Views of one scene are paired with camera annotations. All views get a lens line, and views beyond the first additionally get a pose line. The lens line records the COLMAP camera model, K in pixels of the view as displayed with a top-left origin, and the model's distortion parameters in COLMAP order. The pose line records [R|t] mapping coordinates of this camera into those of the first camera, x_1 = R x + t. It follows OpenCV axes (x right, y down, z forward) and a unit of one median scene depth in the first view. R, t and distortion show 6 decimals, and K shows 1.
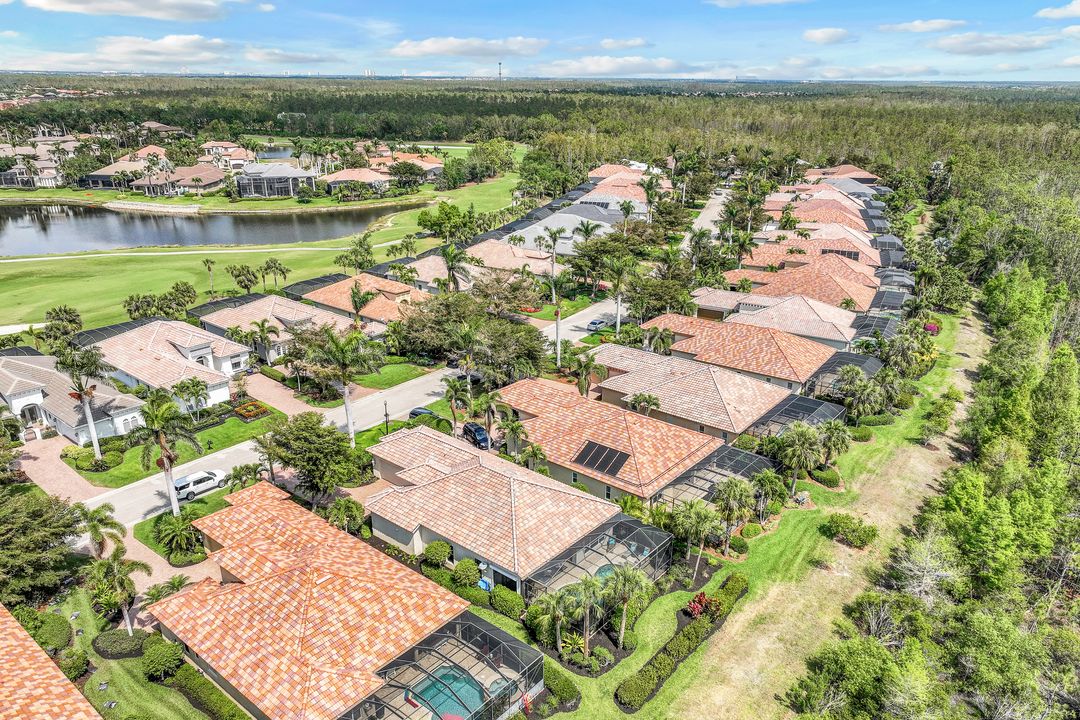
lens RADIAL K [[768.3, 0, 540.0], [0, 768.3, 360.0], [0, 0, 1]] dist [-0.001456, 0.000132]
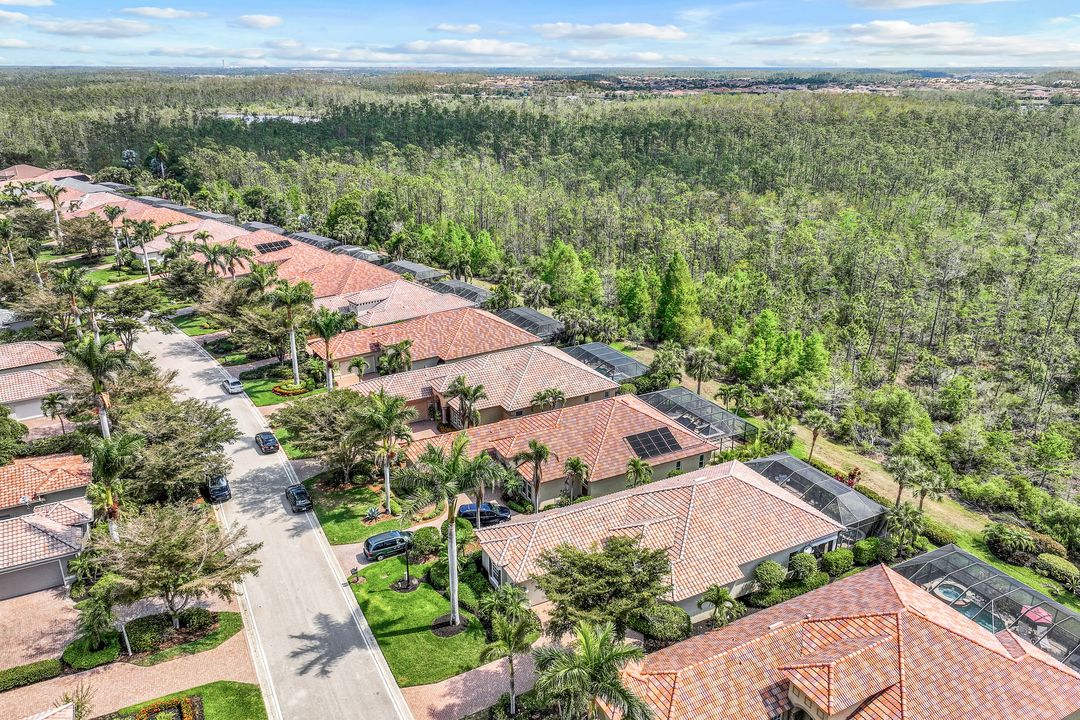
lens RADIAL K [[768.3, 0, 540.0], [0, 768.3, 360.0], [0, 0, 1]] dist [-0.001456, 0.000132]
pose [[0.382875, -0.337350, 0.860001, -0.702591], [0.315547, 0.922705, 0.221463, -0.213172], [-0.868238, 0.186578, 0.459730, 0.550297]]
